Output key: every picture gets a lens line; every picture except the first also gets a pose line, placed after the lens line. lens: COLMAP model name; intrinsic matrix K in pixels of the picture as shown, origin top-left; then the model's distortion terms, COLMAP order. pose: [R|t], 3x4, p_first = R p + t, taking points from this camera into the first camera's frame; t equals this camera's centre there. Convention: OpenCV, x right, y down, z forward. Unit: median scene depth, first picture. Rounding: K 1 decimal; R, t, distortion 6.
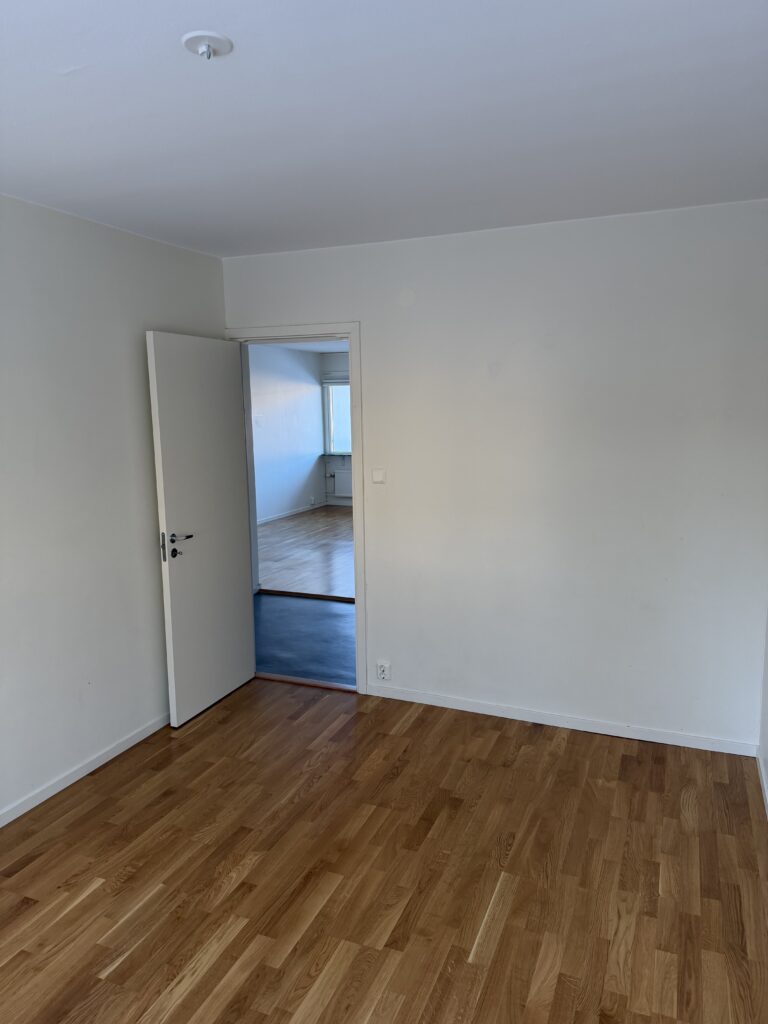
lens RADIAL K [[717.6, 0, 384.6], [0, 717.6, 511.1], [0, 0, 1]] dist [0.006993, -0.014018]
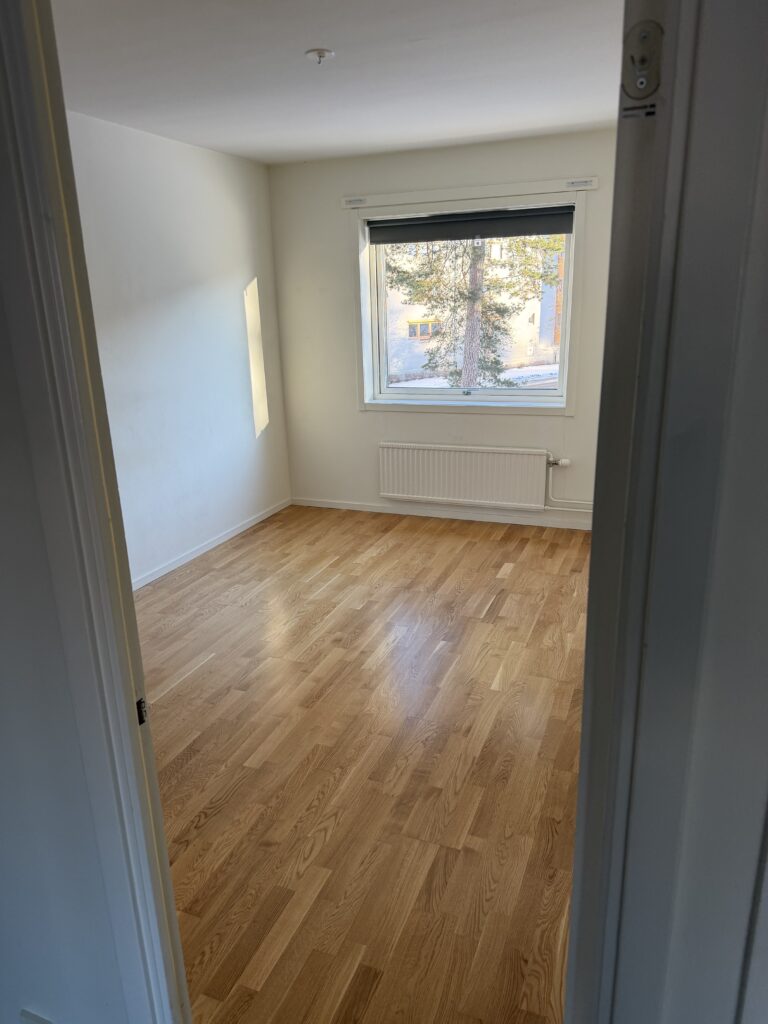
lens RADIAL K [[717.6, 0, 384.2], [0, 717.6, 511.8], [0, 0, 1]] dist [0.006993, -0.014018]
pose [[-0.999331, 0.036560, 0.001256, -0.178284], [0.033514, 0.901238, 0.432027, -0.210246], [0.014663, 0.431780, -0.901860, 1.531064]]
